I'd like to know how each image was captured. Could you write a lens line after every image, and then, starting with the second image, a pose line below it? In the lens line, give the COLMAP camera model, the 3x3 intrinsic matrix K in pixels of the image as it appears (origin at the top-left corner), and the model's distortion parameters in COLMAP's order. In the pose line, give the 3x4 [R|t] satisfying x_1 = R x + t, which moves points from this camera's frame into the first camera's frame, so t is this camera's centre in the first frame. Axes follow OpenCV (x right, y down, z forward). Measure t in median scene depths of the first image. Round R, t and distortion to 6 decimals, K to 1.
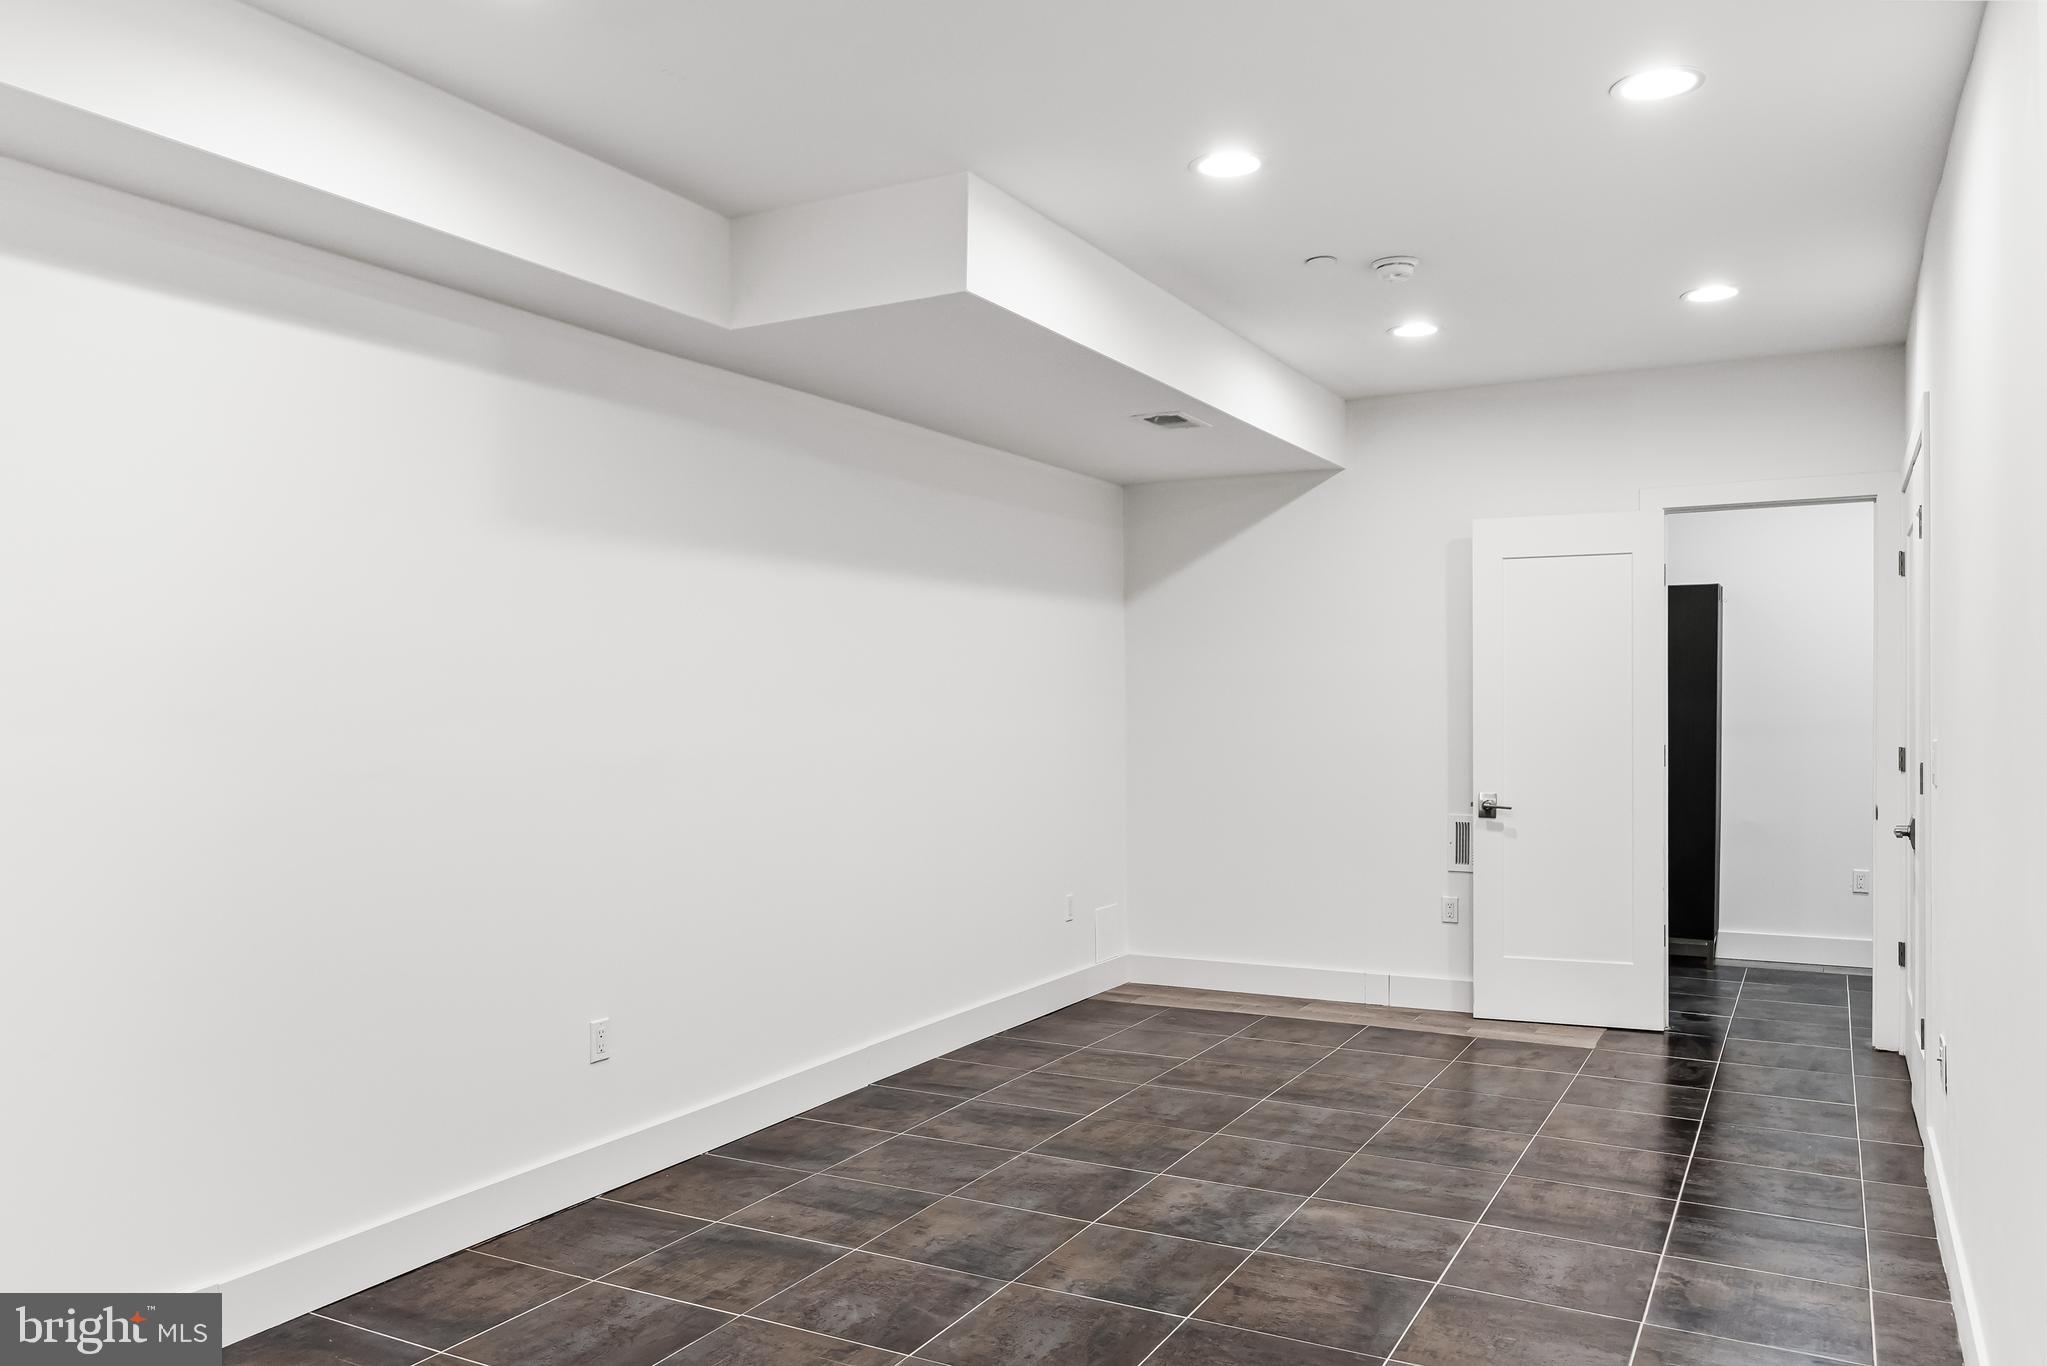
lens RADIAL K [[1516.8, 0, 1017.6], [0, 1516.8, 690.6], [0, 0, 1]] dist [0.003034, 0.005963]
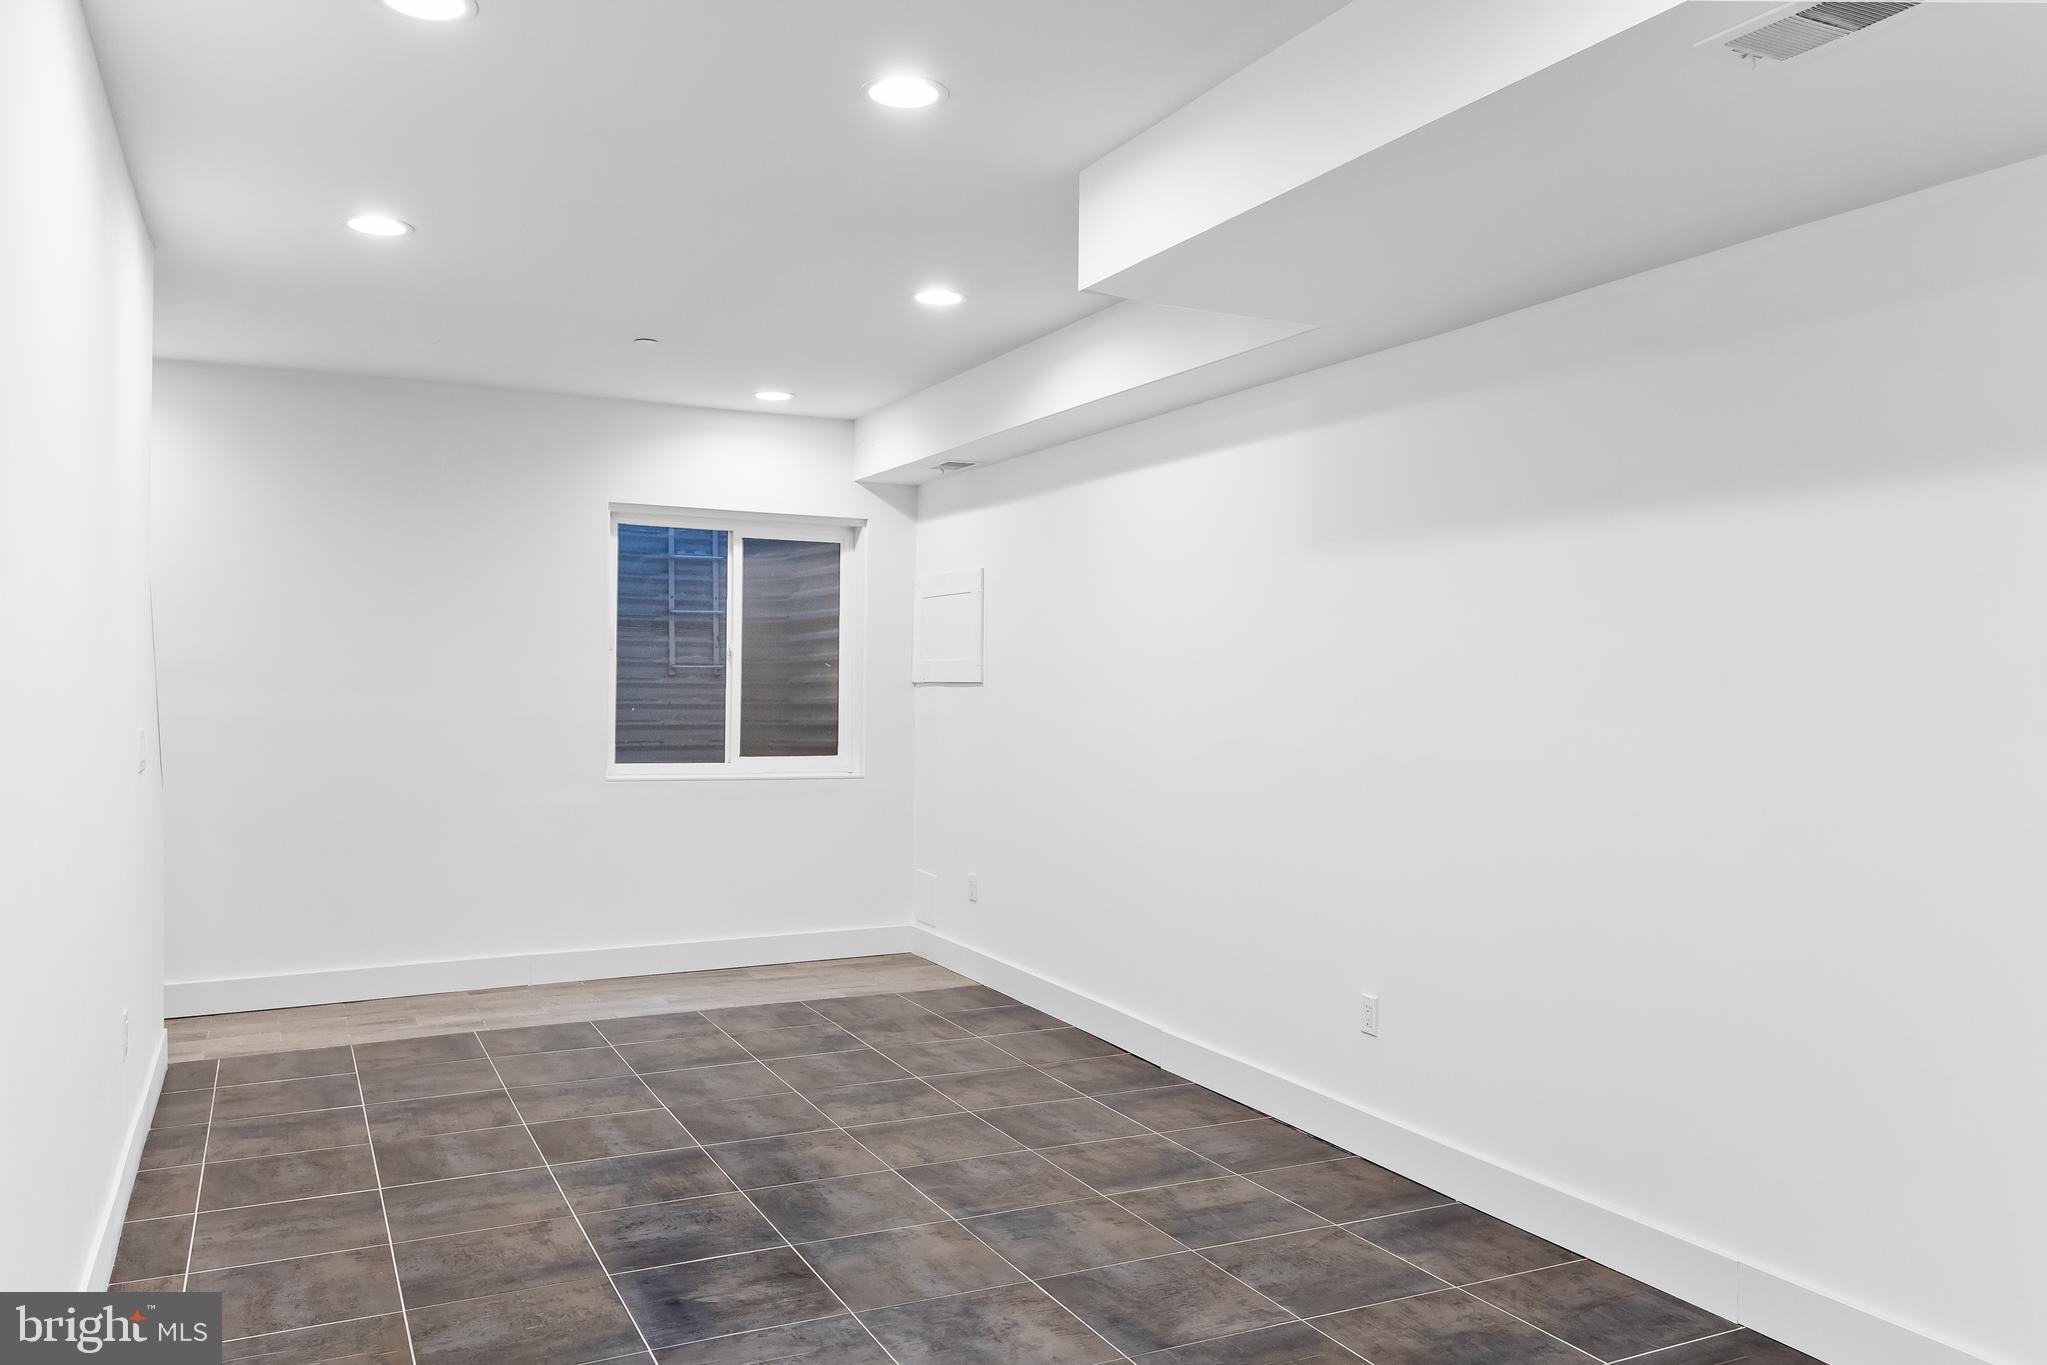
lens RADIAL K [[1516.8, 0, 1018.0], [0, 1516.8, 678.2], [0, 0, 1]] dist [0.003034, 0.005963]
pose [[-0.590502, -0.004329, -0.807024, 0.770348], [0.000304, 0.999984, -0.005586, -0.001001], [0.807036, -0.003544, -0.590492, 1.504746]]
